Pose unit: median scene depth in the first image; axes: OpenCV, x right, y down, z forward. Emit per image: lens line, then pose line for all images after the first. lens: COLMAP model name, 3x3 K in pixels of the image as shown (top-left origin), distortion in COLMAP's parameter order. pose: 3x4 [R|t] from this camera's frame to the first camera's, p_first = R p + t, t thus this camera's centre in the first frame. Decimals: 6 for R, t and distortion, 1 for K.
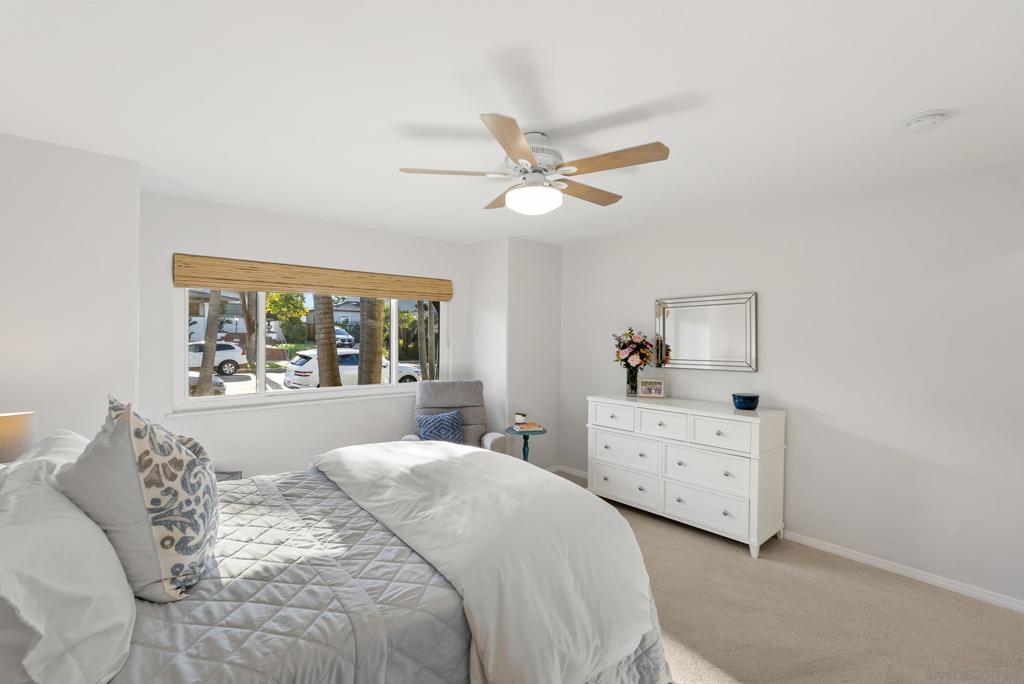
lens RADIAL K [[469.1, 0, 512.0], [0, 469.1, 342.0], [0, 0, 1]] dist [0.000104, -0.000019]
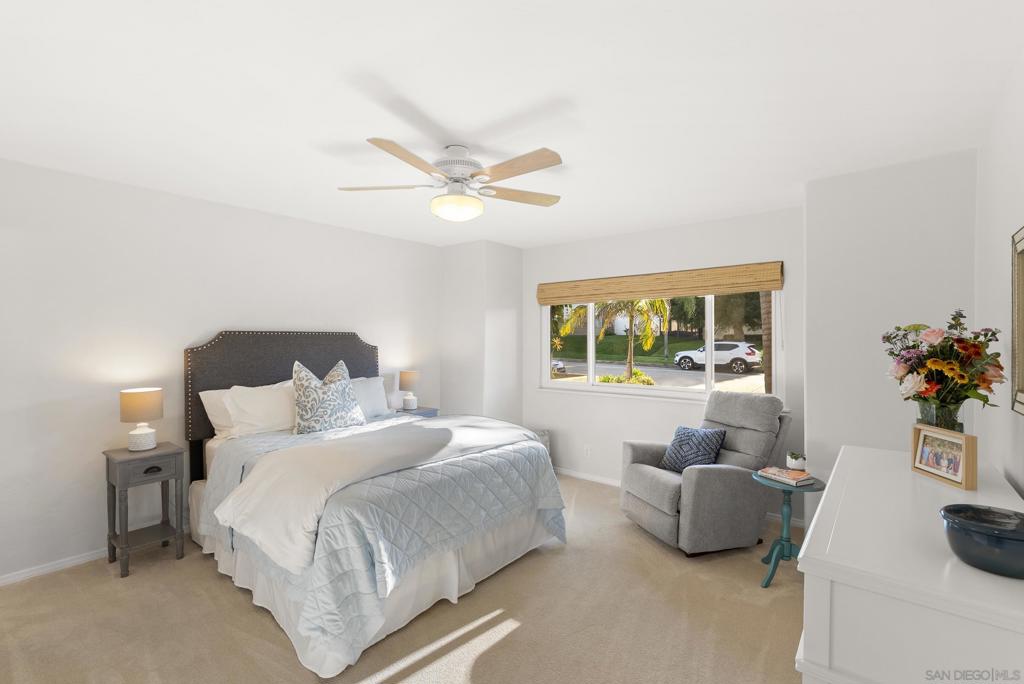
lens RADIAL K [[469.1, 0, 512.0], [0, 469.1, 342.0], [0, 0, 1]] dist [0.000104, -0.000019]
pose [[0.152497, 0.005759, -0.988287, 0.776493], [-0.006973, 0.999964, 0.004751, -0.003615], [0.988279, 0.006167, 0.152532, 0.653111]]
